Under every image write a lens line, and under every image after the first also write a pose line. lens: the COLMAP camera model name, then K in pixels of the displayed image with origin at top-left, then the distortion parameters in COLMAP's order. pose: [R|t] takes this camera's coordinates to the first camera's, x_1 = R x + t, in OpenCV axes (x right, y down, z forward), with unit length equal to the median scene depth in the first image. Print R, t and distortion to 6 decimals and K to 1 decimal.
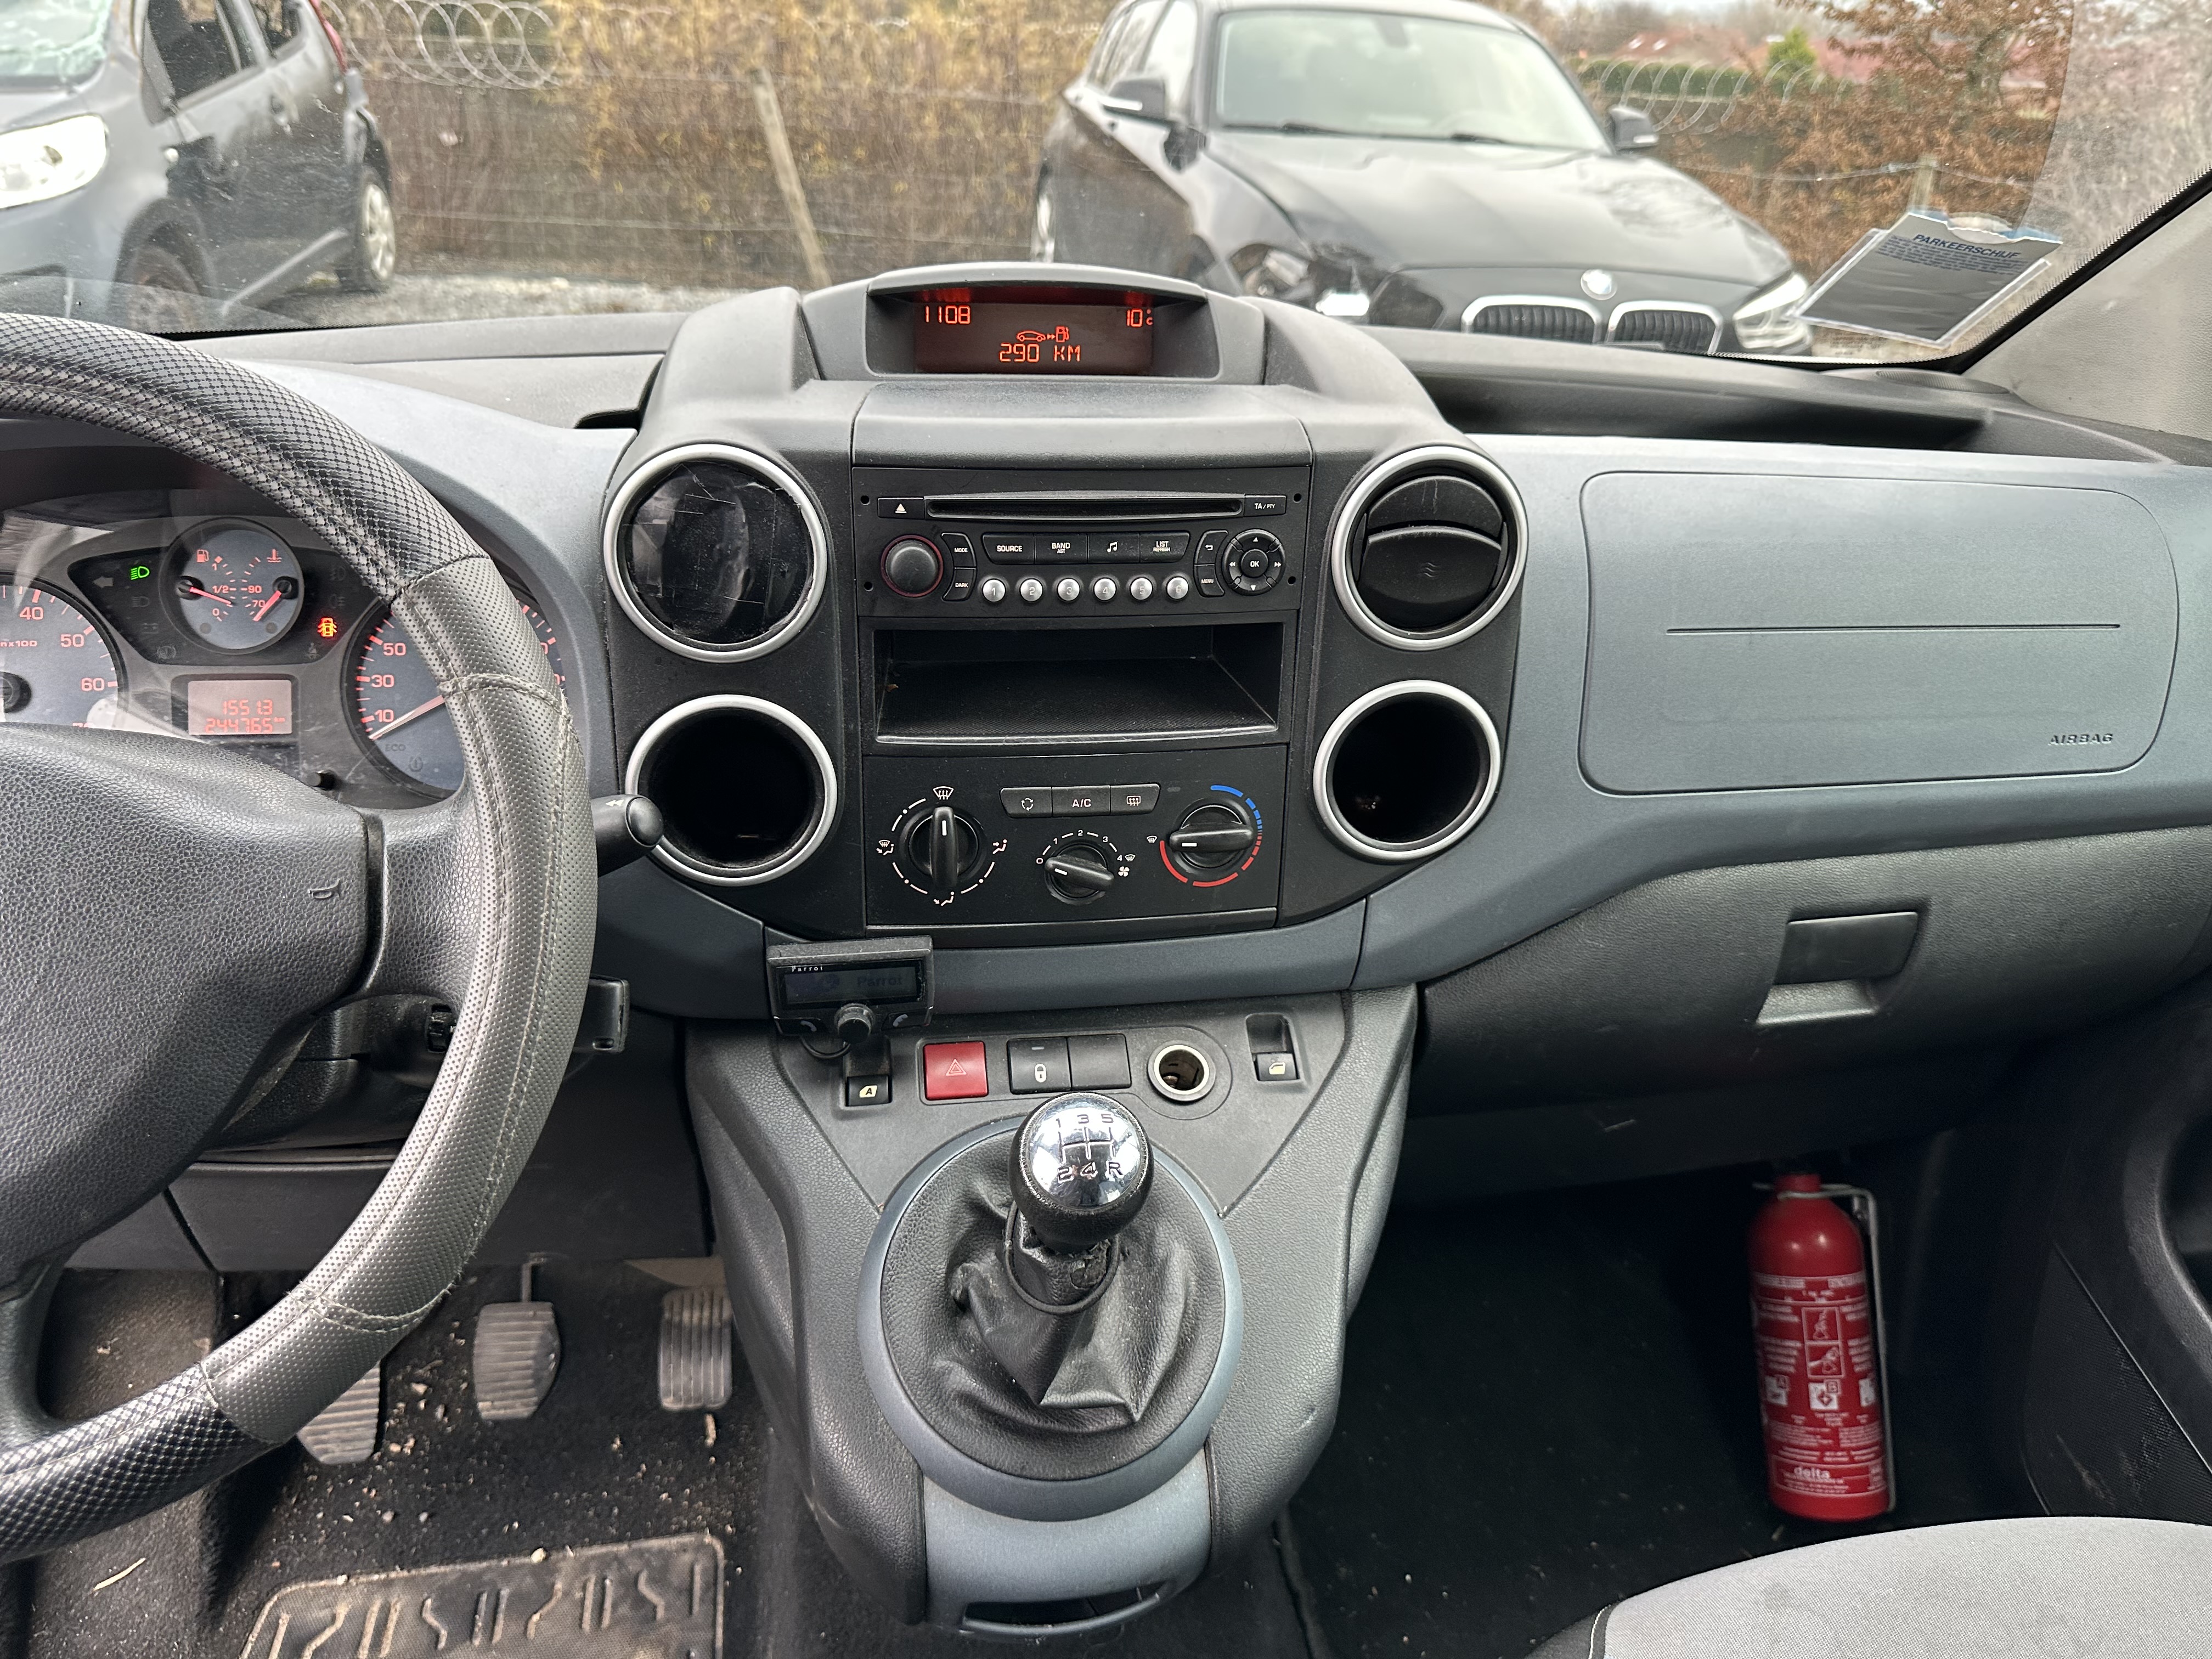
lens RADIAL K [[1624.2, 0, 1140.6], [0, 1624.2, 795.9], [0, 0, 1]] dist [0.034183, -0.032724]
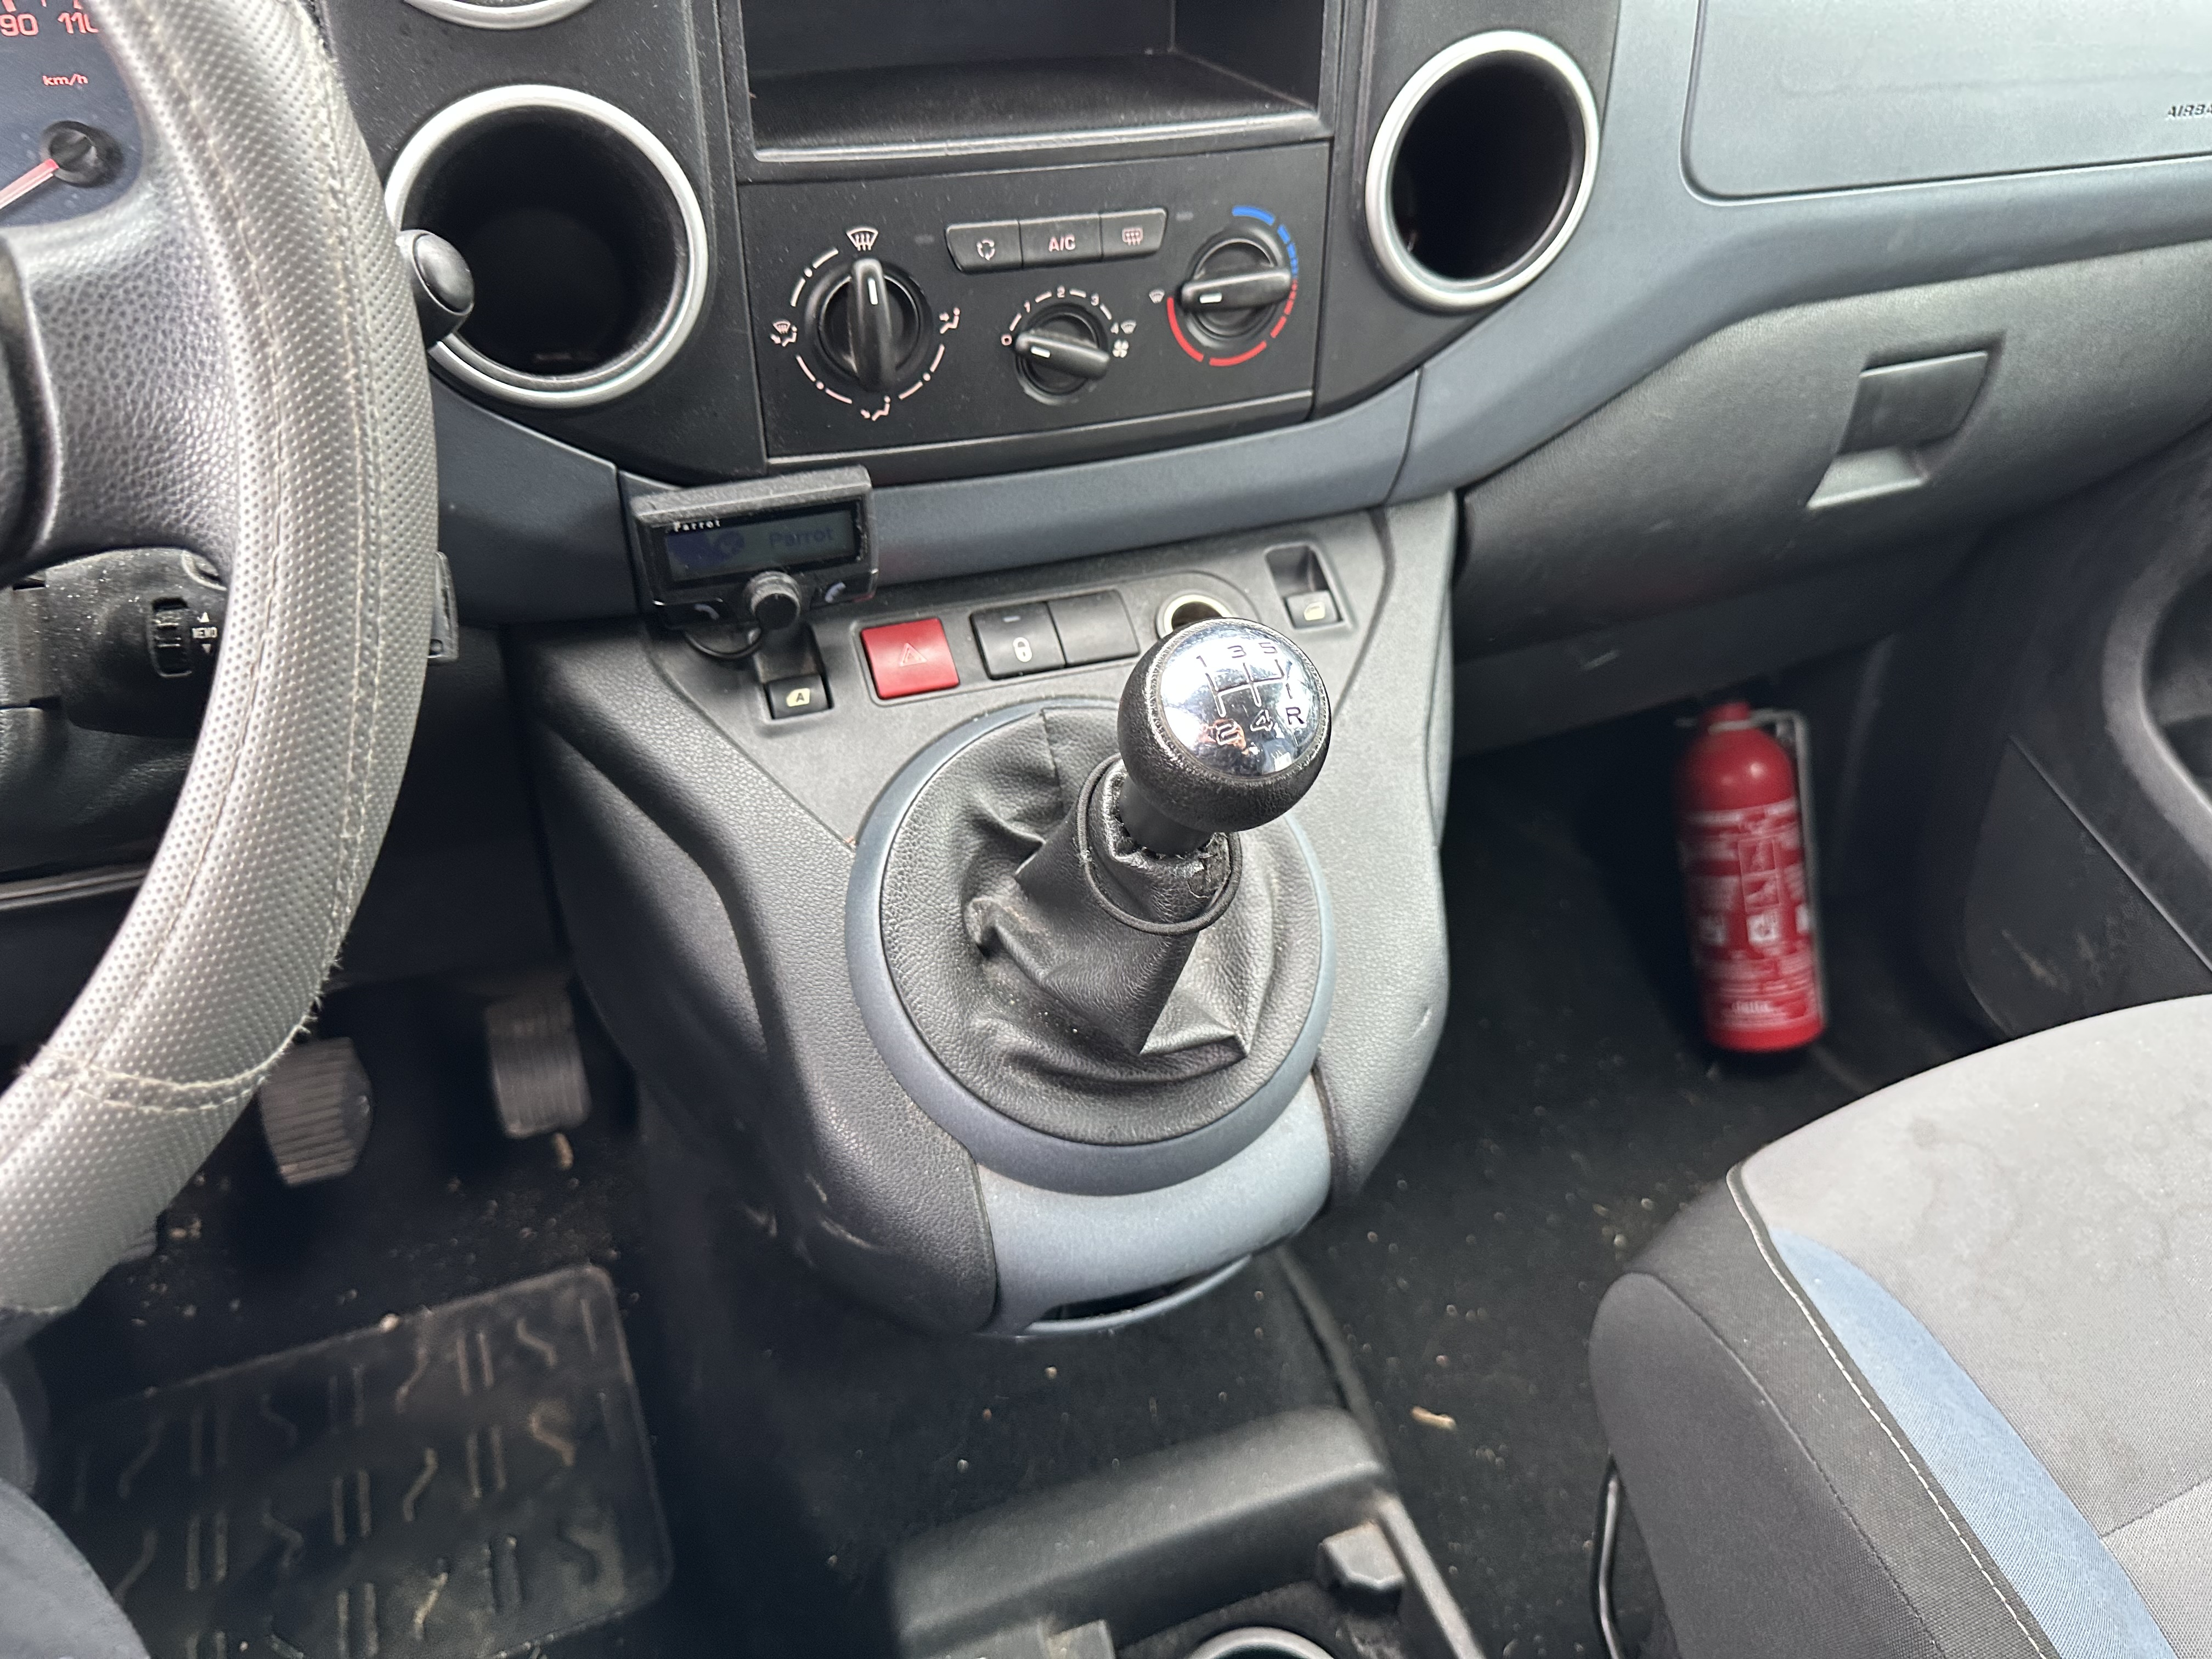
lens RADIAL K [[1624.2, 0, 1117.0], [0, 1624.2, 823.4], [0, 0, 1]] dist [0.034183, -0.032724]
pose [[0.978926, -0.130794, 0.156831, -0.146702], [0.092159, 0.968275, 0.232272, 0.079808], [-0.182235, -0.212924, 0.959924, 0.259791]]
